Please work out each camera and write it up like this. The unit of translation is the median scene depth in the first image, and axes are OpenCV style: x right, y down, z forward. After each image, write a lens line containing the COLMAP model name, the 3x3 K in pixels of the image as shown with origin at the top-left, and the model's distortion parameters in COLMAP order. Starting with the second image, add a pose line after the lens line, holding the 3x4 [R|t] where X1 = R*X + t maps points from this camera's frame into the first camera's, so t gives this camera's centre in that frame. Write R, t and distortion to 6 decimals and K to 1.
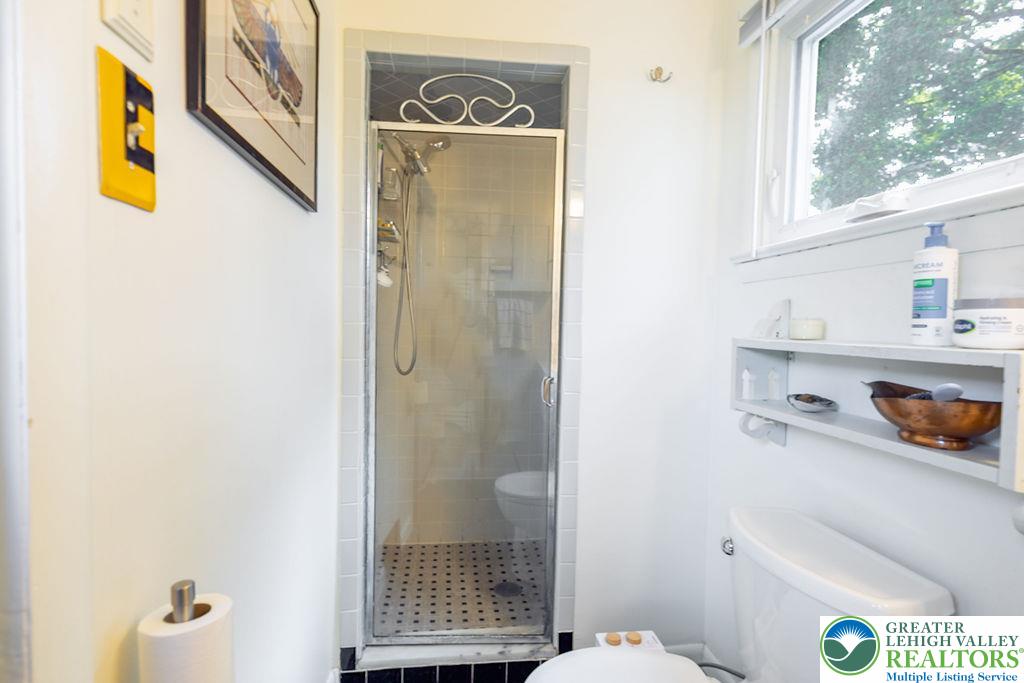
lens RADIAL K [[478.6, 0, 516.6], [0, 478.6, 341.4], [0, 0, 1]] dist [0.012217, -0.004425]
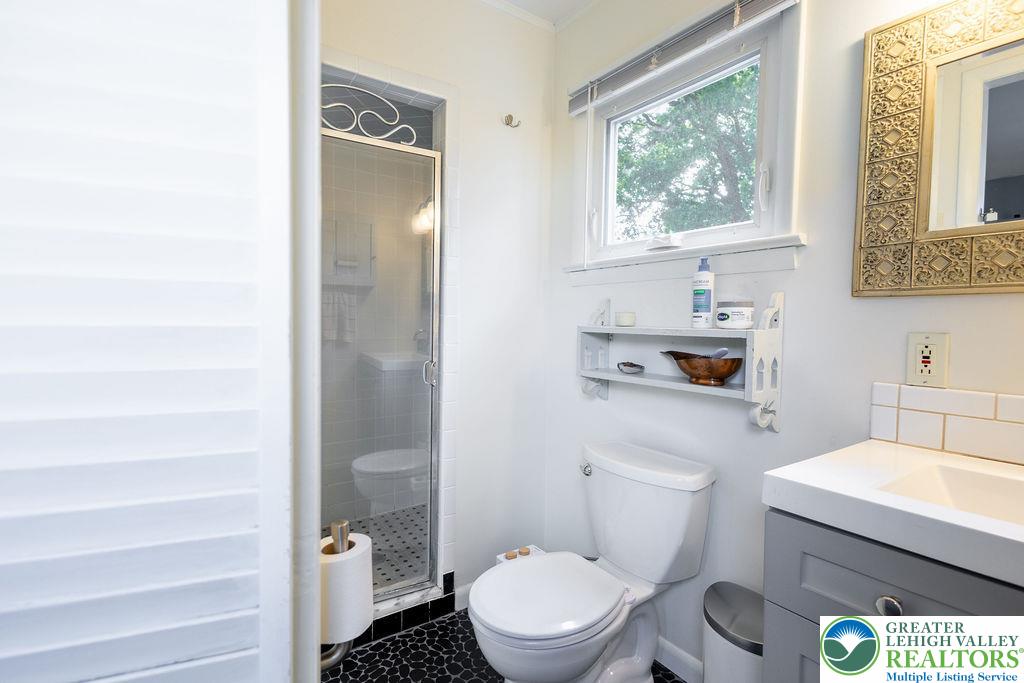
lens RADIAL K [[476.6, 0, 479.2], [0, 476.6, 340.9], [0, 0, 1]] dist [0.003708, -0.000041]
pose [[0.894074, -0.026125, 0.447157, -0.447261], [0.019663, 0.999624, 0.019087, 0.004542], [-0.447488, -0.008273, 0.894252, -0.125606]]
